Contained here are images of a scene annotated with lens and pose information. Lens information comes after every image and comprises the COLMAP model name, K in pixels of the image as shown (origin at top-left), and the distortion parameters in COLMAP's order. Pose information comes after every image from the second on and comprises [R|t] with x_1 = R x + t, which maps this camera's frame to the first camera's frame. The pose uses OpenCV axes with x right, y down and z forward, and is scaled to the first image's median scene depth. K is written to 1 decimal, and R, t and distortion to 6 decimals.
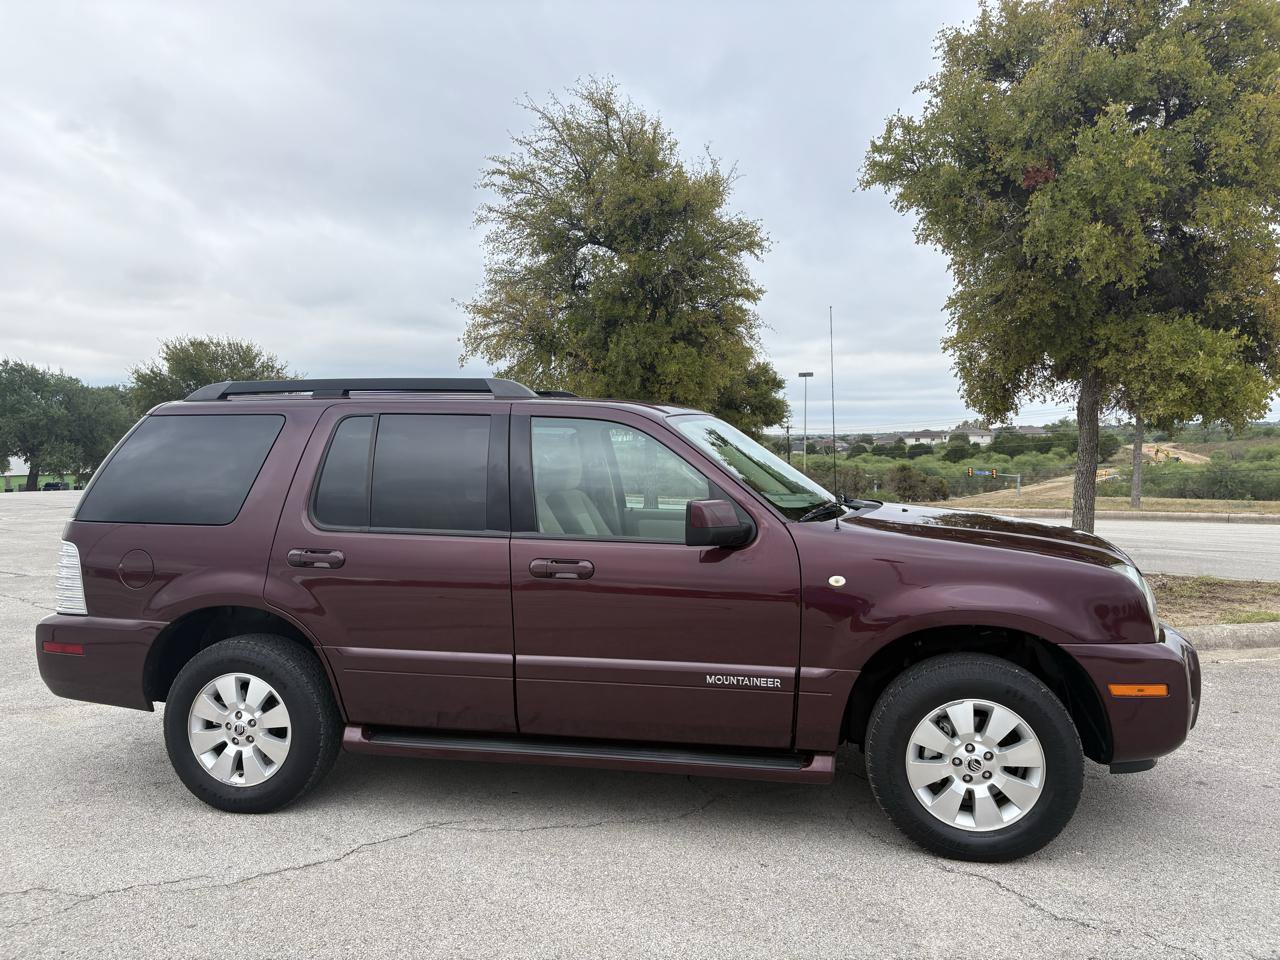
lens RADIAL K [[968.4, 0, 637.5], [0, 968.4, 494.2], [0, 0, 1]] dist [0.038180, -0.040522]
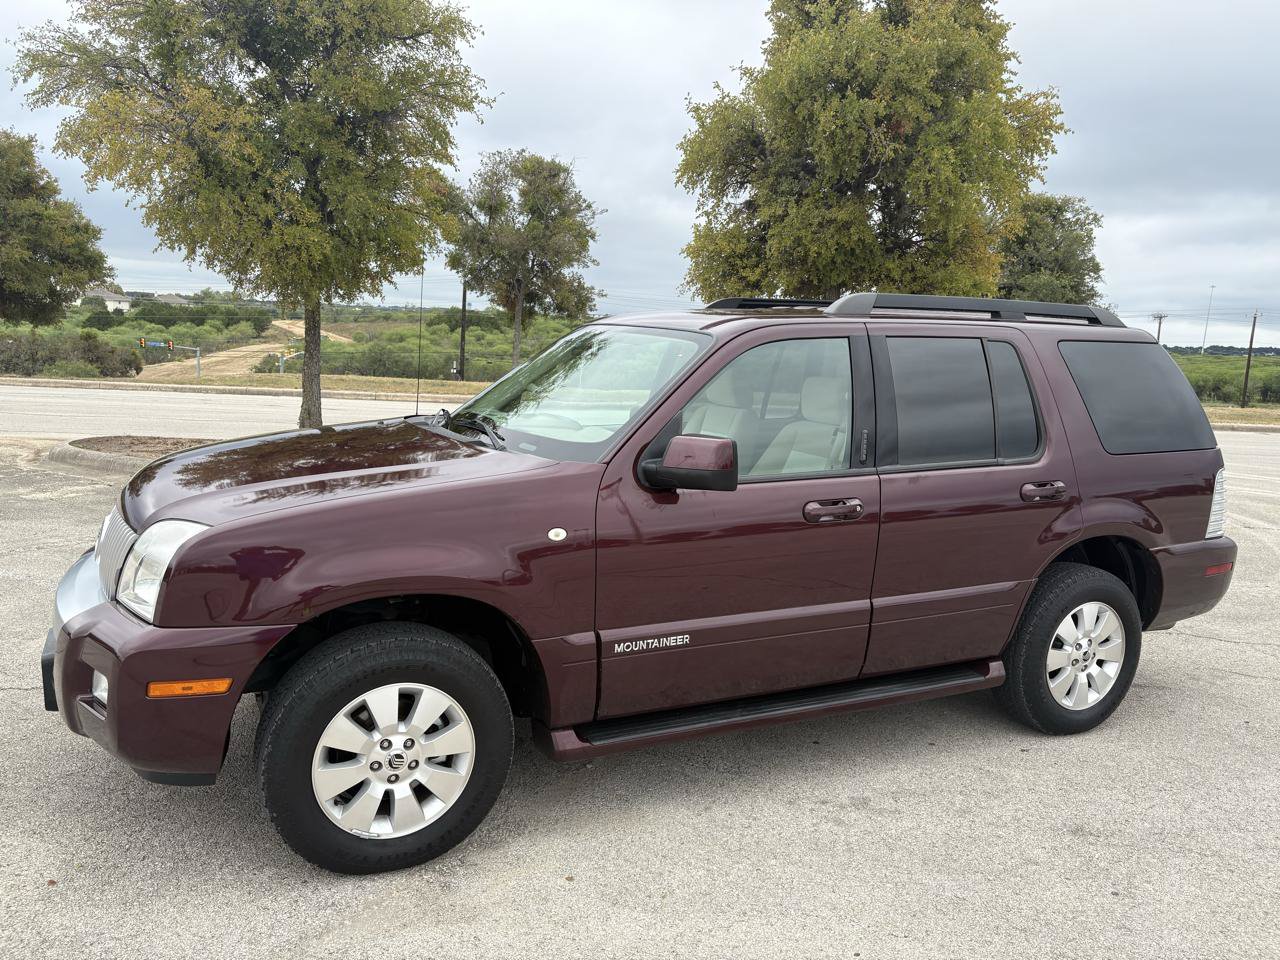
lens RADIAL K [[968.4, 0, 639.1], [0, 968.4, 492.1], [0, 0, 1]] dist [0.038180, -0.040522]
pose [[0.668476, -0.074875, 0.739955, -1.330965], [-0.020164, 0.992729, 0.118669, -0.047861], [-0.743460, -0.094248, 0.662106, 0.825040]]
